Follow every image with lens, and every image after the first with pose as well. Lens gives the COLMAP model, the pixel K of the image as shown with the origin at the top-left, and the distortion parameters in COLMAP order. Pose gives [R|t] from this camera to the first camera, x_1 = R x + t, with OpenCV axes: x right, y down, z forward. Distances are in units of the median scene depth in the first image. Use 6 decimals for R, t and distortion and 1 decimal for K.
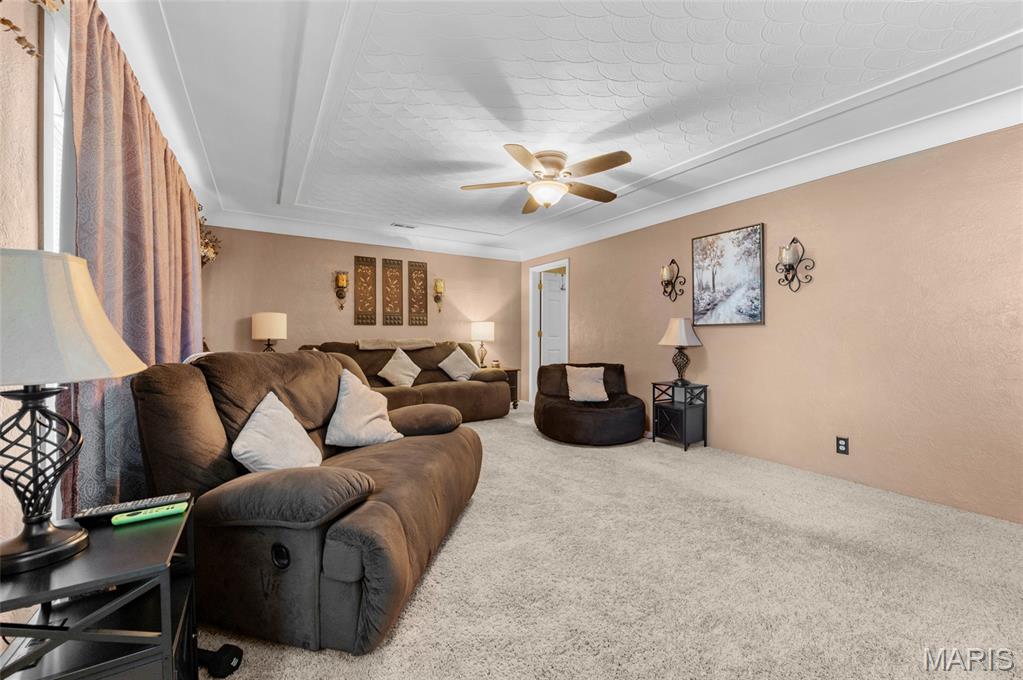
lens RADIAL K [[409.8, 0, 508.2], [0, 409.8, 334.7], [0, 0, 1]] dist [0.000588, -0.000072]
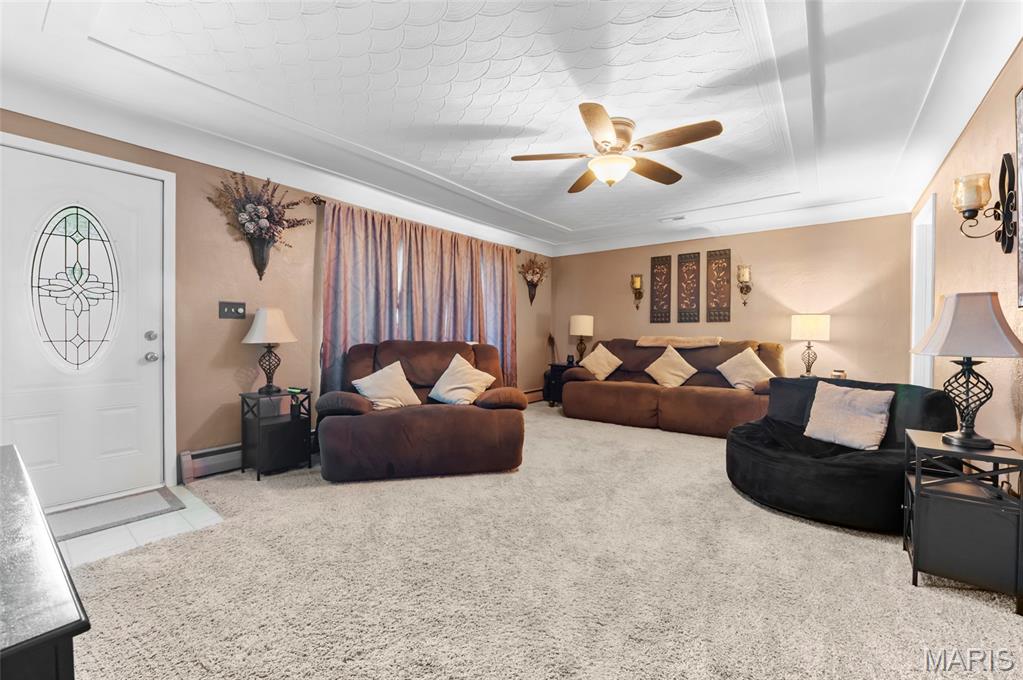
lens RADIAL K [[409.8, 0, 508.2], [0, 409.8, 334.7], [0, 0, 1]] dist [0.000588, -0.000072]
pose [[0.349411, 0.004387, -0.936959, 0.494101], [-0.000019, 0.999989, 0.004675, 0.001191], [0.936969, -0.001616, 0.349407, 0.291215]]
